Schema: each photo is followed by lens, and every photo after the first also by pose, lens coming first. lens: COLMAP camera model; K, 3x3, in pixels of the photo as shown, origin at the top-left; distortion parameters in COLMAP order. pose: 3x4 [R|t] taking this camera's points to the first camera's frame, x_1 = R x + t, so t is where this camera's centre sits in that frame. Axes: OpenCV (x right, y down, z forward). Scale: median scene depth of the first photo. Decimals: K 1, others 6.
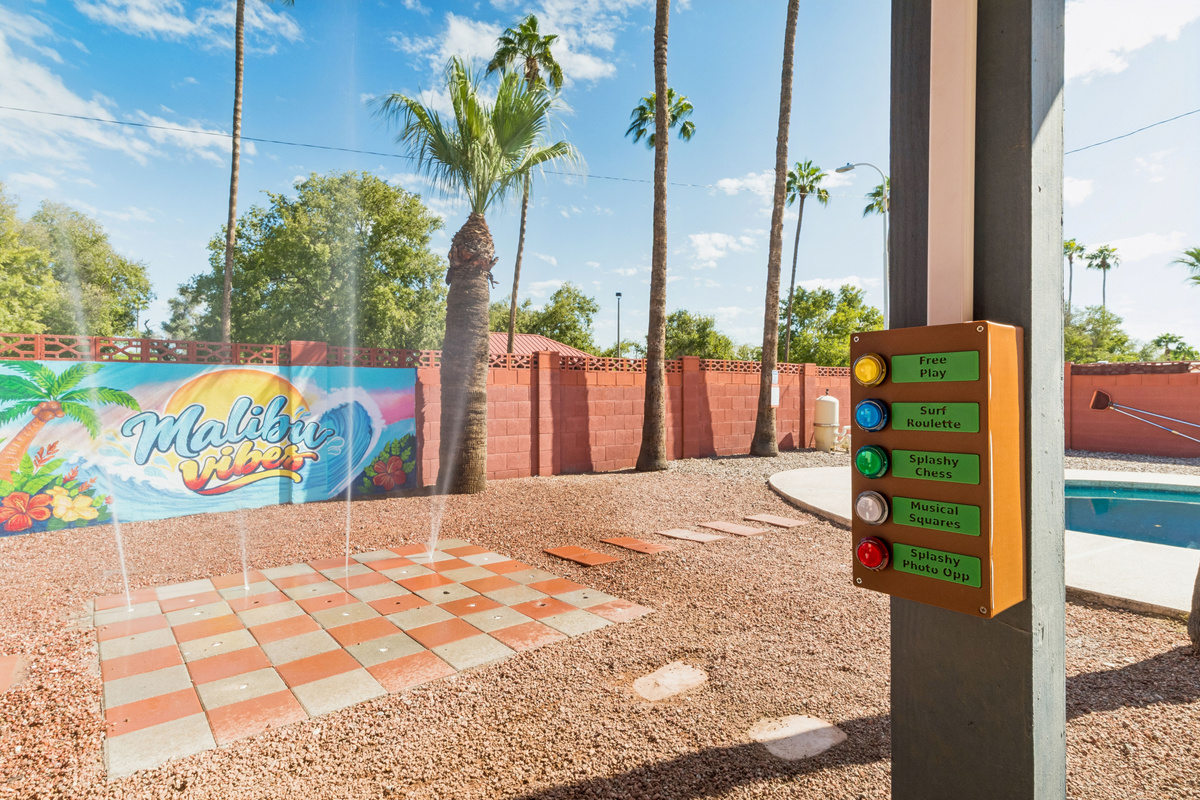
lens RADIAL K [[629.9, 0, 595.7], [0, 629.9, 389.8], [0, 0, 1]] dist [-0.000628, -0.001547]
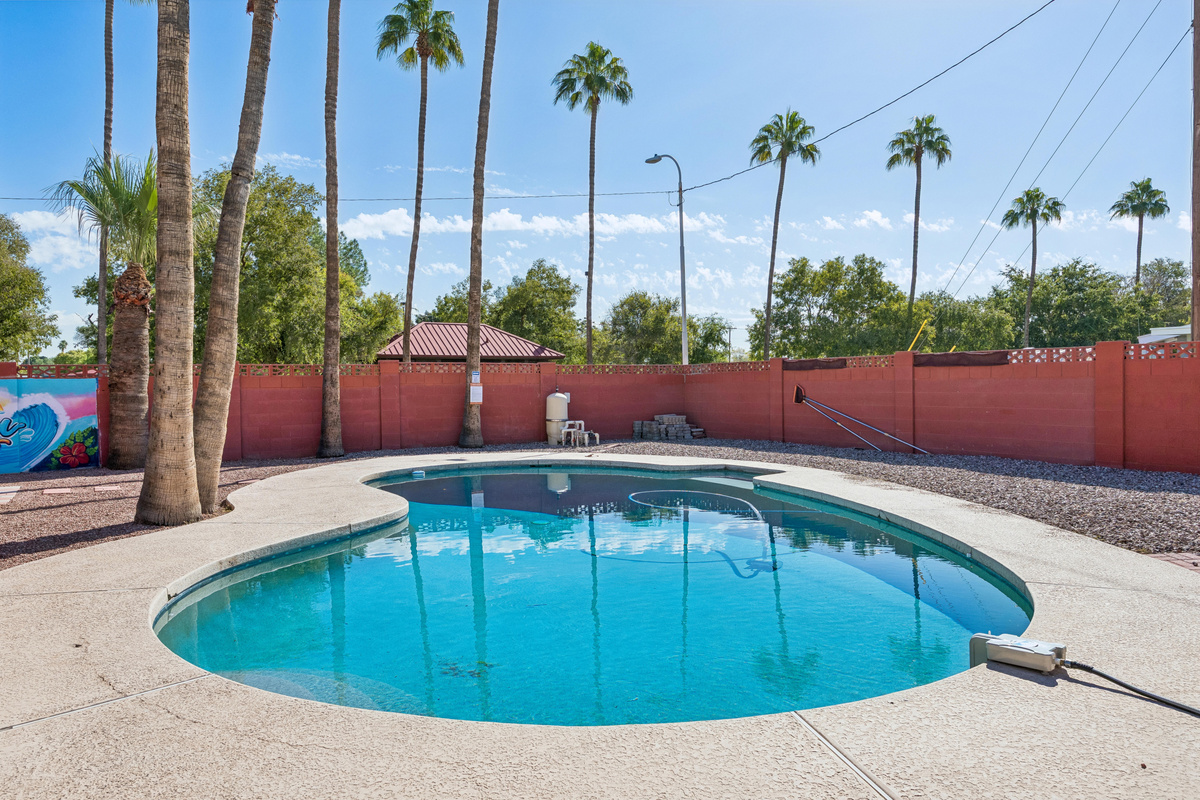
lens RADIAL K [[821.0, 0, 598.7], [0, 821.0, 392.5], [0, 0, 1]] dist [-0.003458, 0.002232]
pose [[0.991816, -0.010382, -0.127249, 1.160422], [0.012085, 0.999847, 0.012621, -0.014898], [0.127098, -0.014056, 0.991791, -0.703356]]
